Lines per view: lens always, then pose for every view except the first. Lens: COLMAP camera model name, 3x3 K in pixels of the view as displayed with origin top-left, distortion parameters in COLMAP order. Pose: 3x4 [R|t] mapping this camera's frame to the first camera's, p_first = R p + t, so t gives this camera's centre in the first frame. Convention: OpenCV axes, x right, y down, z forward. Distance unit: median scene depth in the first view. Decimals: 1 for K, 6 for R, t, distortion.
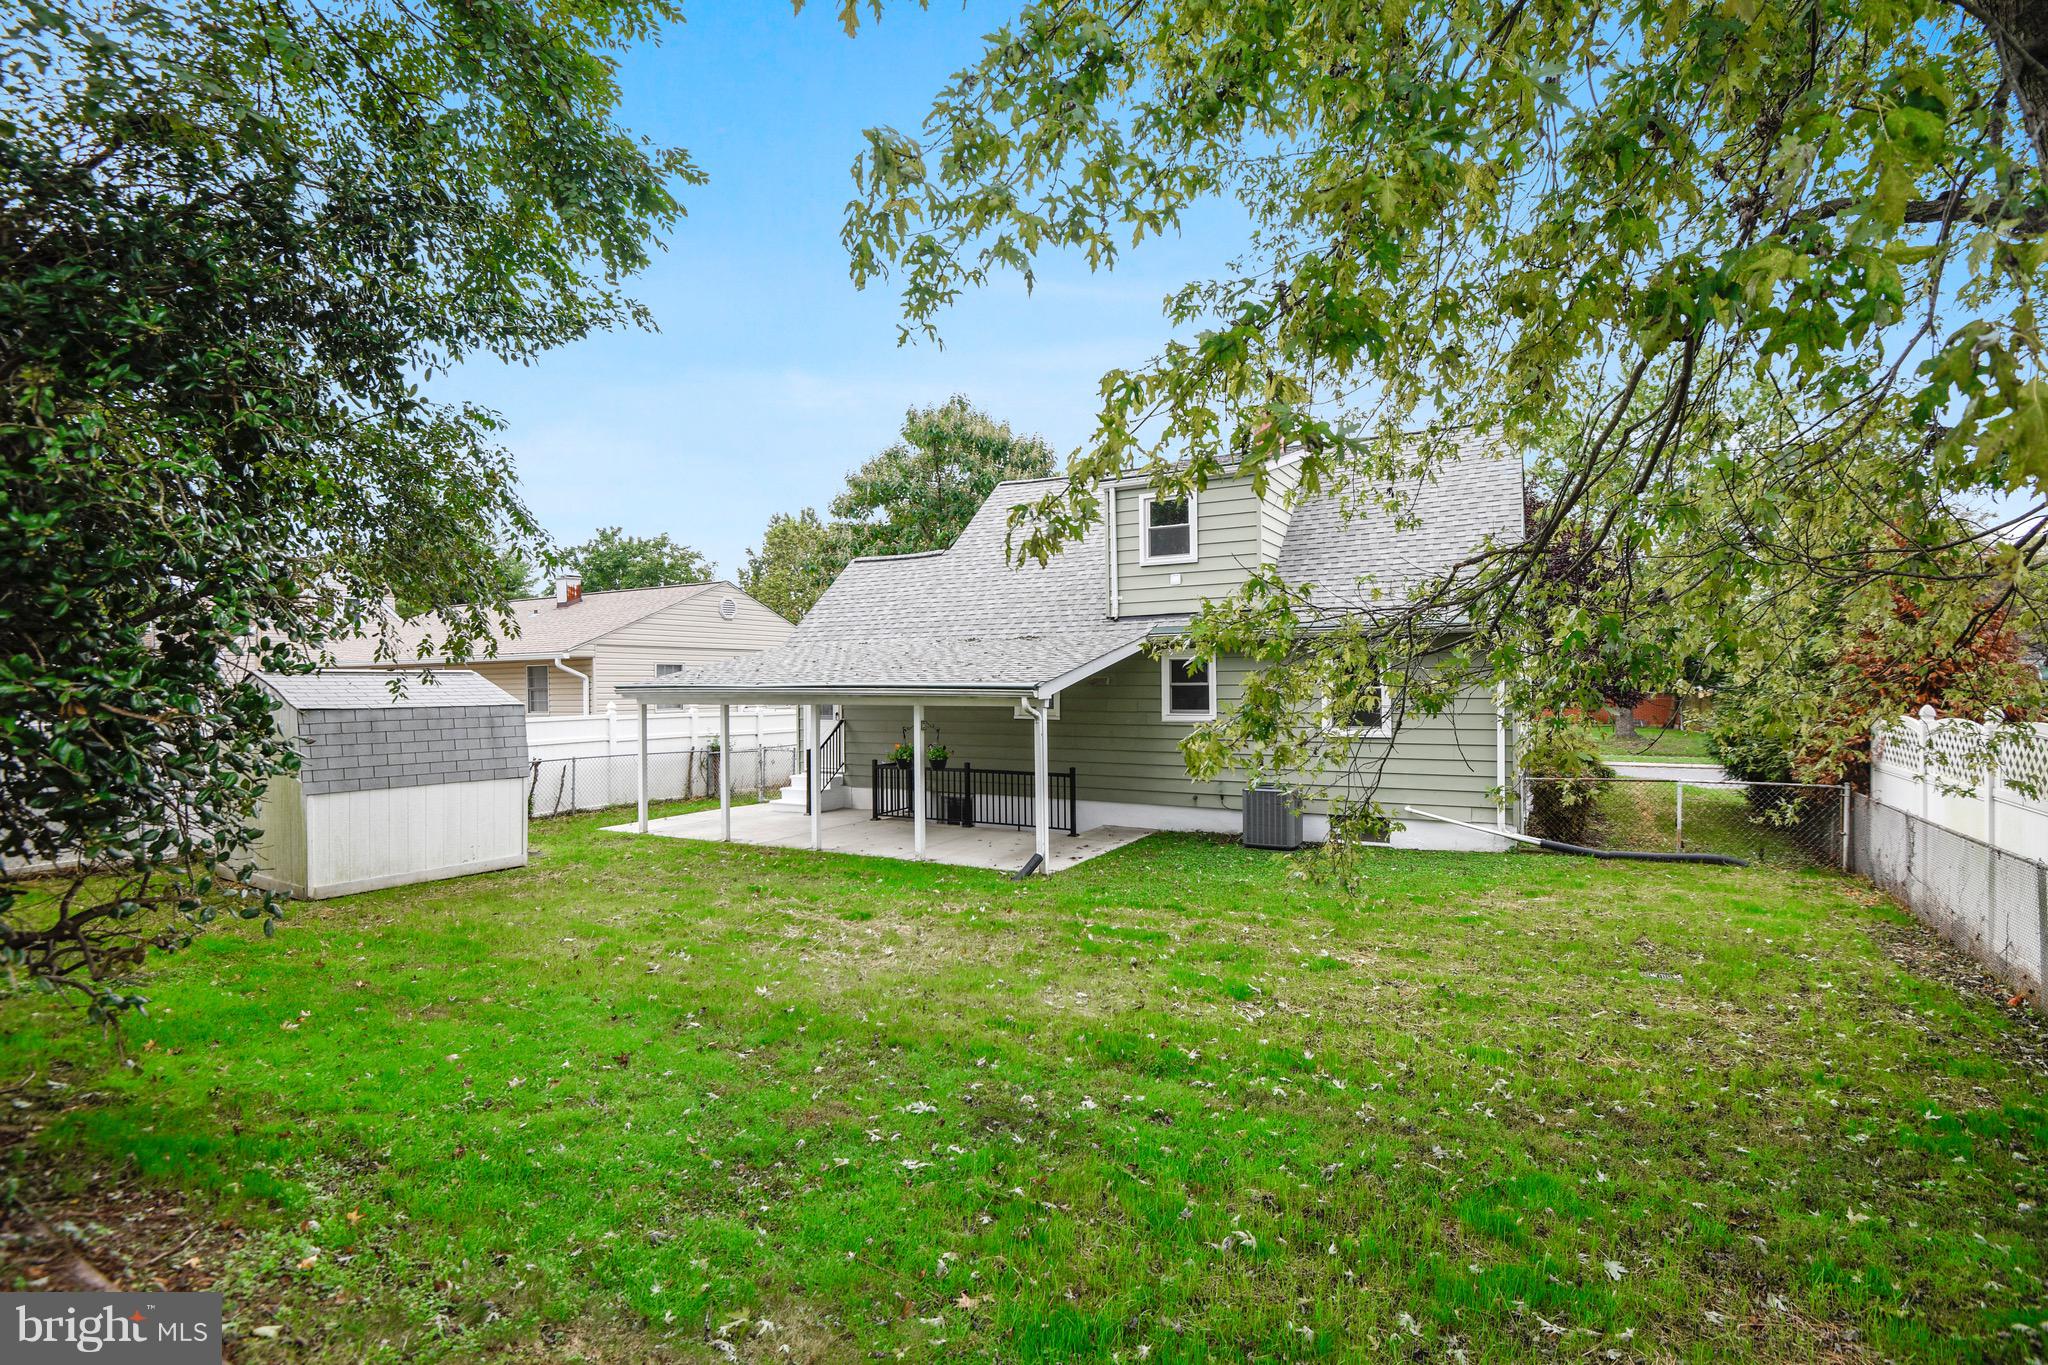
lens RADIAL K [[965.5, 0, 1033.2], [0, 965.5, 689.4], [0, 0, 1]] dist [-0.028475, -0.001370]
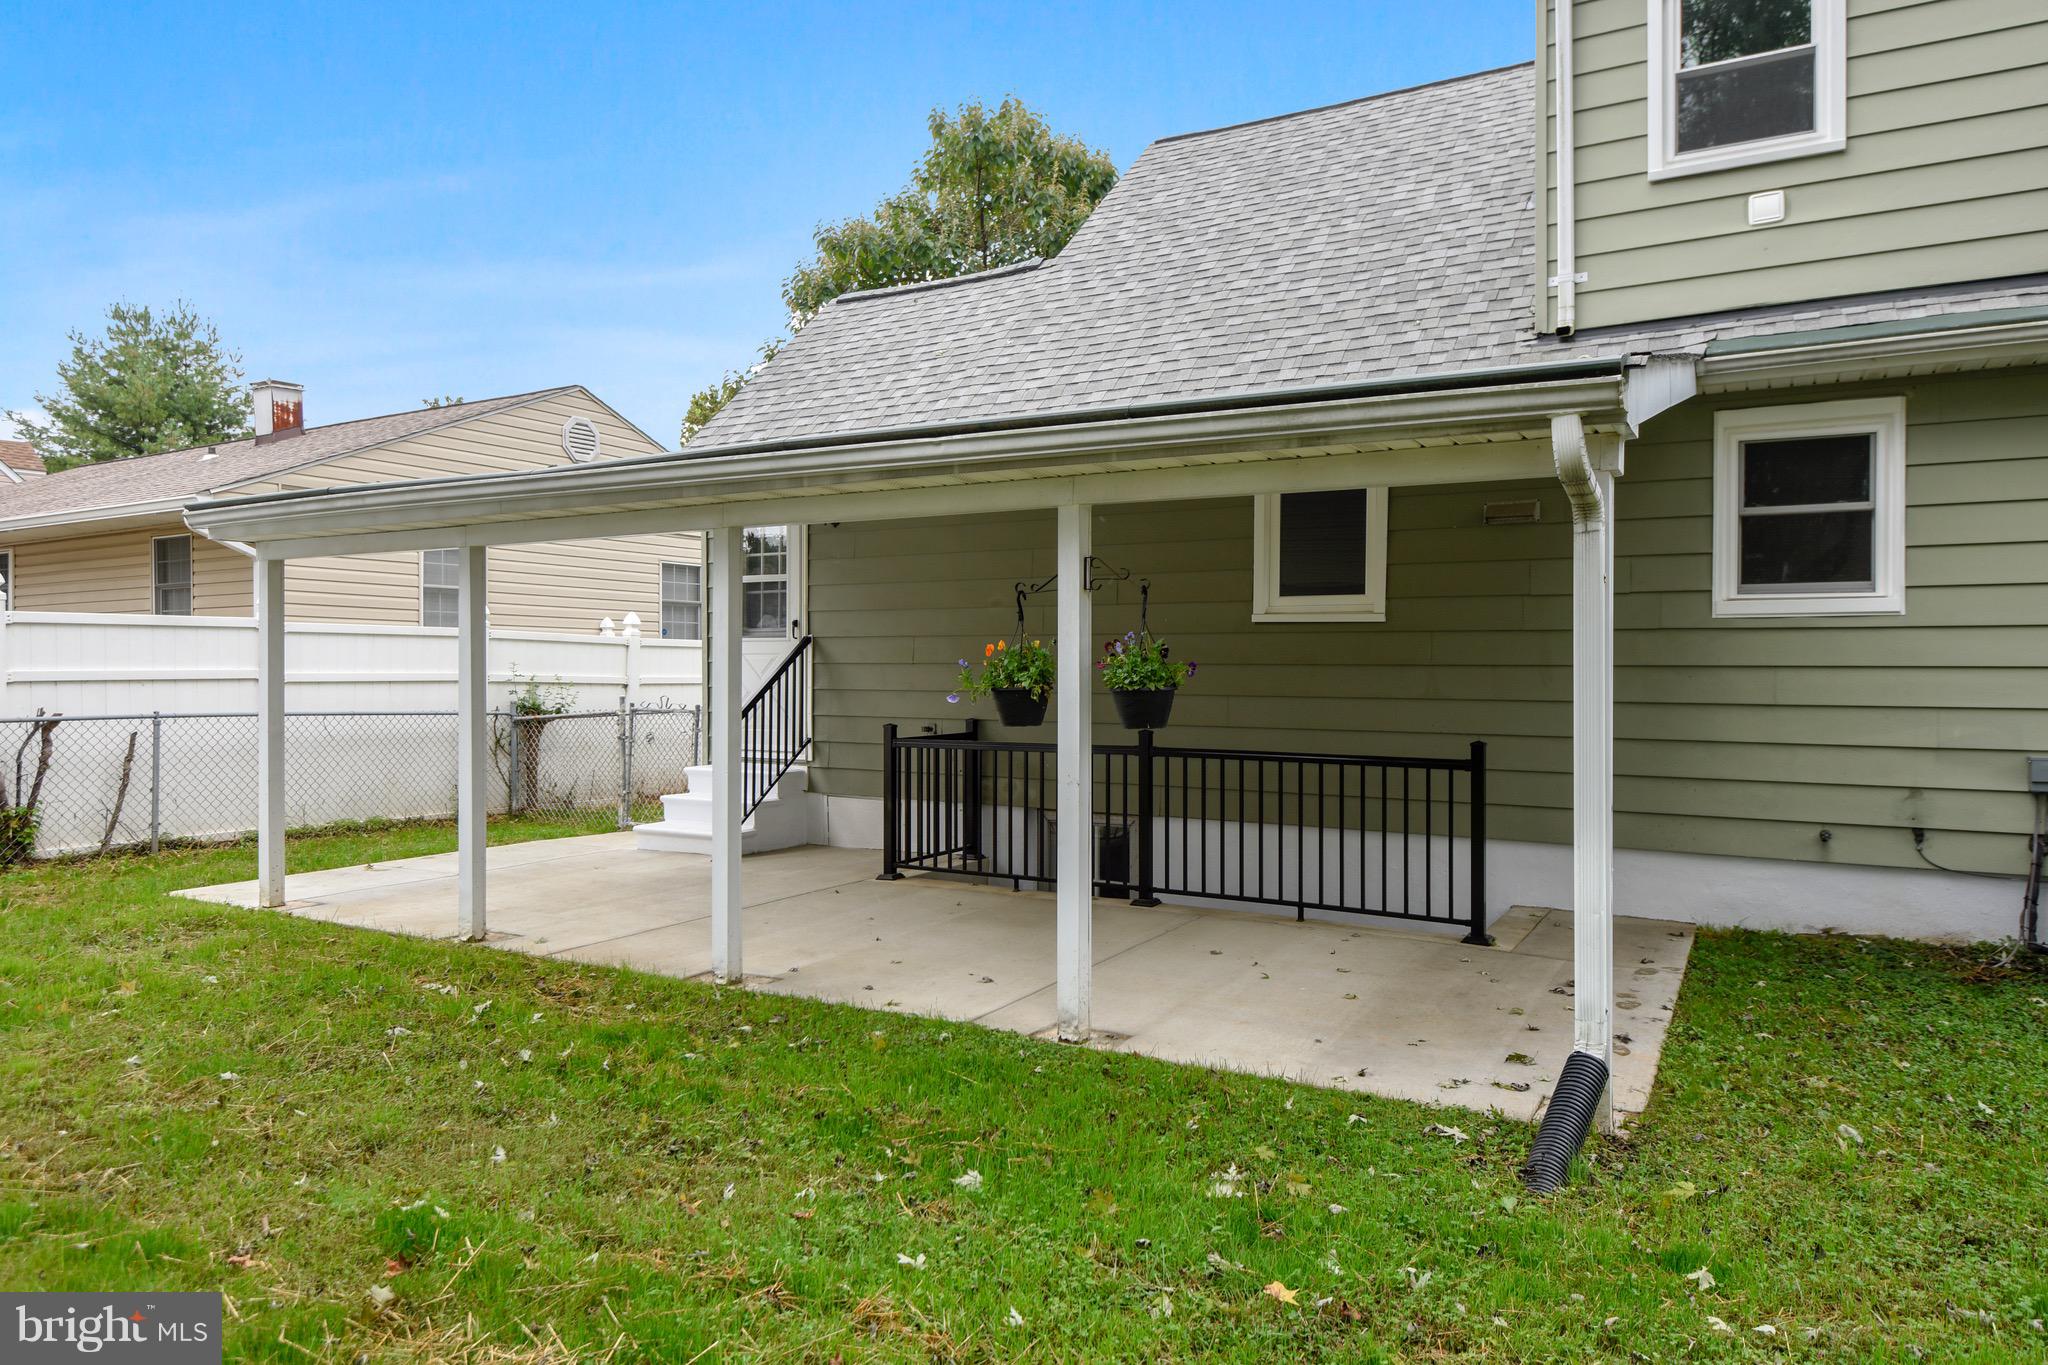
lens RADIAL K [[1290.2, 0, 1013.7], [0, 1290.2, 681.6], [0, 0, 1]] dist [0.000147, 0.000344]
pose [[0.999356, 0.011502, -0.033993, -0.104331], [-0.011476, 0.999934, 0.000952, 0.058639], [0.034002, -0.000561, 0.999422, 0.515365]]
